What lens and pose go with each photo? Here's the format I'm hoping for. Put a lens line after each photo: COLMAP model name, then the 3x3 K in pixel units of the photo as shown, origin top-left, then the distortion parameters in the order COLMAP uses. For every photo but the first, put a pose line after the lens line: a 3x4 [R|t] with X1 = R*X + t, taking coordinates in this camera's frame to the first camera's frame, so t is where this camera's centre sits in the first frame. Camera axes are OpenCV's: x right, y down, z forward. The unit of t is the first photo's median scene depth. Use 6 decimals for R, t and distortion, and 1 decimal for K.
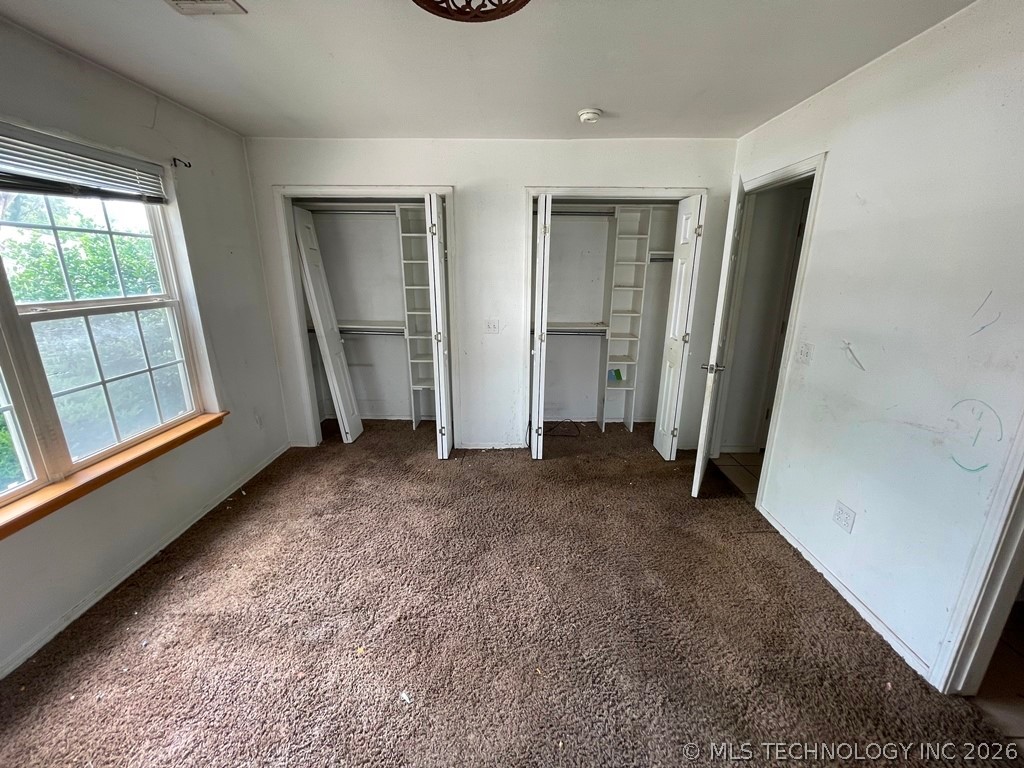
lens RADIAL K [[413.8, 0, 510.7], [0, 413.8, 382.9], [0, 0, 1]] dist [-0.003415, 0.000338]
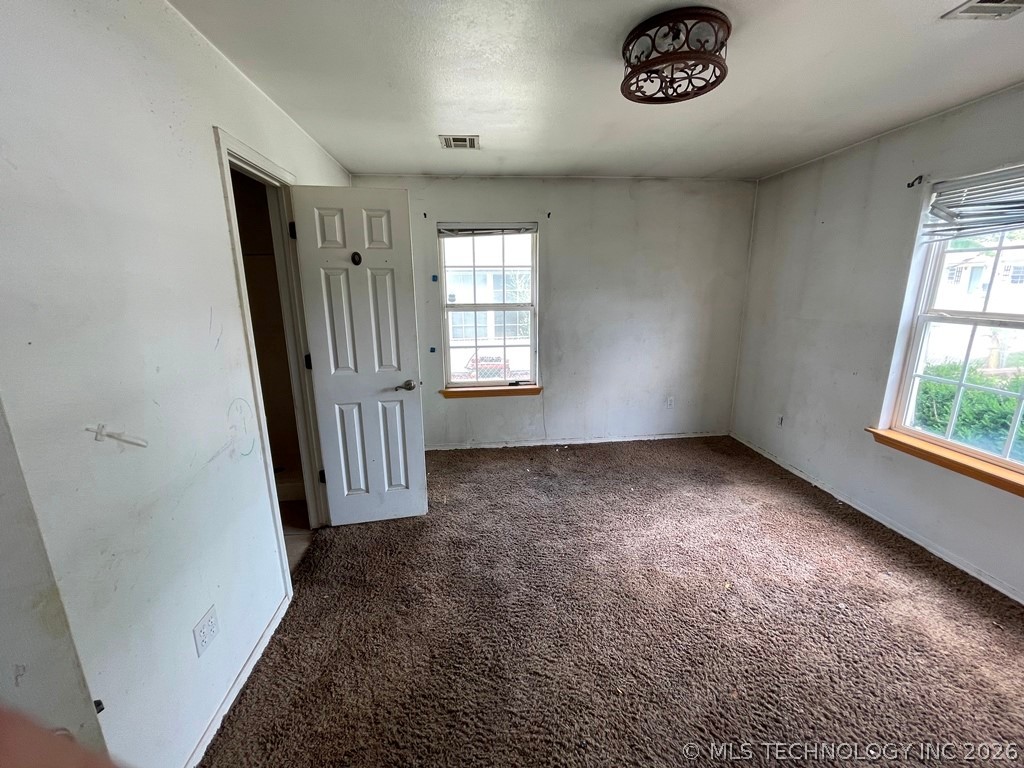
lens RADIAL K [[413.8, 0, 510.7], [0, 413.8, 382.9], [0, 0, 1]] dist [-0.003415, 0.000338]
pose [[-0.993621, 0.030451, -0.108586, 0.403210], [-0.025223, 0.878458, 0.477154, -0.469665], [0.109918, 0.476849, -0.872086, 1.705449]]
